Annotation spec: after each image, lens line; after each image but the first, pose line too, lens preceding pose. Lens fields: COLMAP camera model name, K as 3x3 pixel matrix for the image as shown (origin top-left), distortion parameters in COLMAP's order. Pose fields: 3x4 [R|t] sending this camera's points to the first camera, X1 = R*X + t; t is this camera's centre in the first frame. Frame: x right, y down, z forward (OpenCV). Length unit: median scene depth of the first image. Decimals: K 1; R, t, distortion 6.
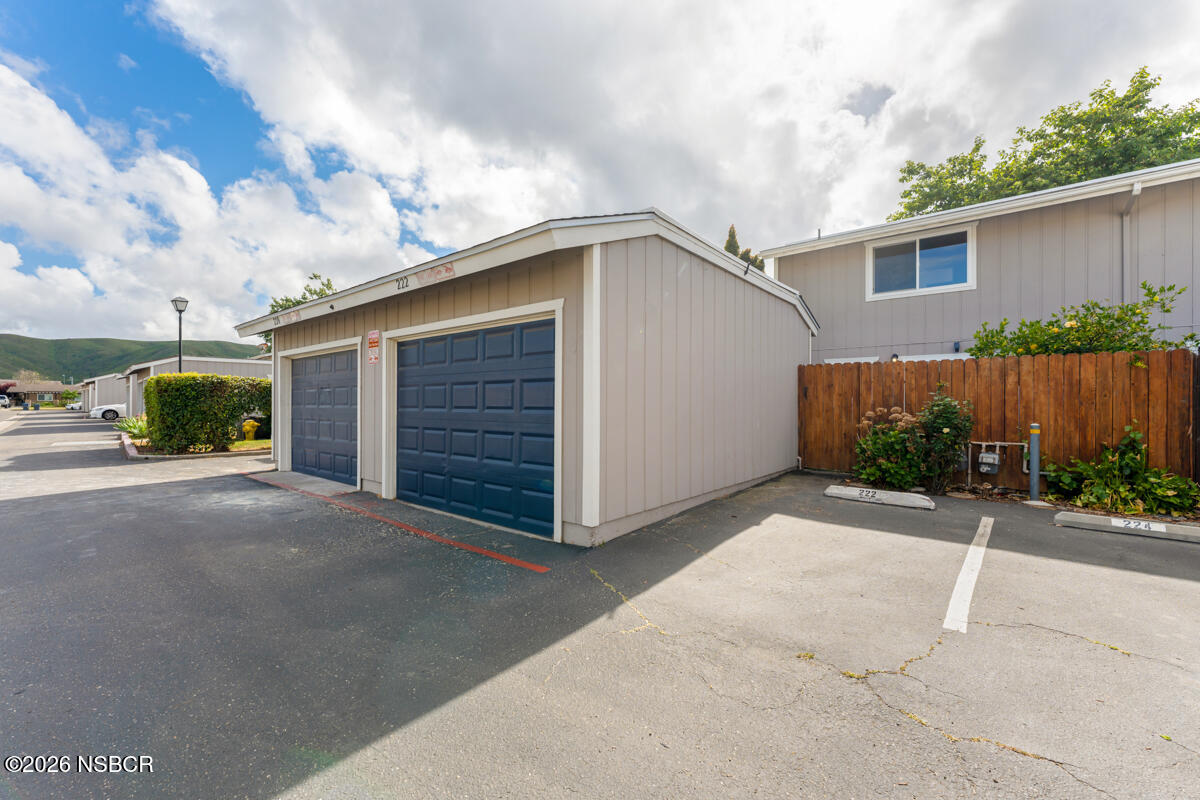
lens RADIAL K [[479.8, 0, 598.1], [0, 479.8, 403.2], [0, 0, 1]] dist [0.005227, -0.000613]
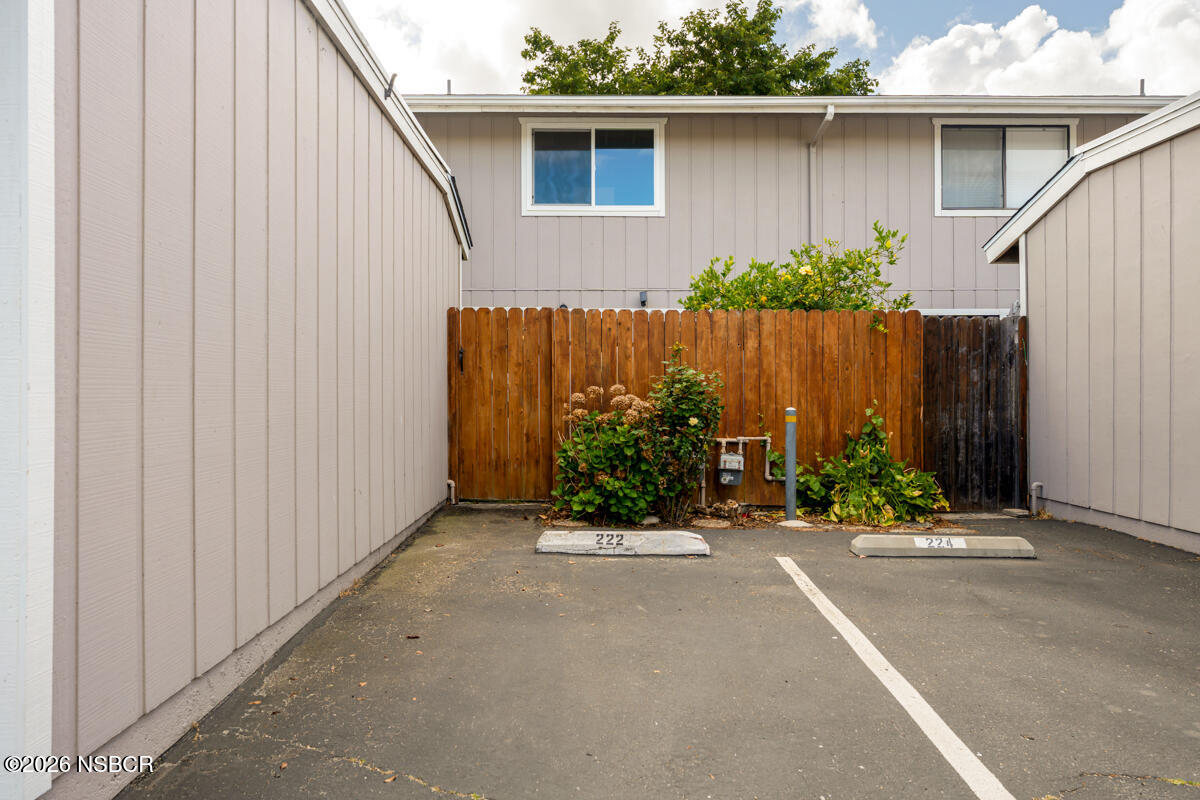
lens RADIAL K [[804.5, 0, 599.3], [0, 804.5, 388.2], [0, 0, 1]] dist [0.004400, 0.001497]
pose [[0.767676, -0.000488, 0.640838, -0.032736], [0.002042, 0.999996, -0.001685, 0.014487], [-0.640835, 0.002602, 0.767674, 0.265494]]
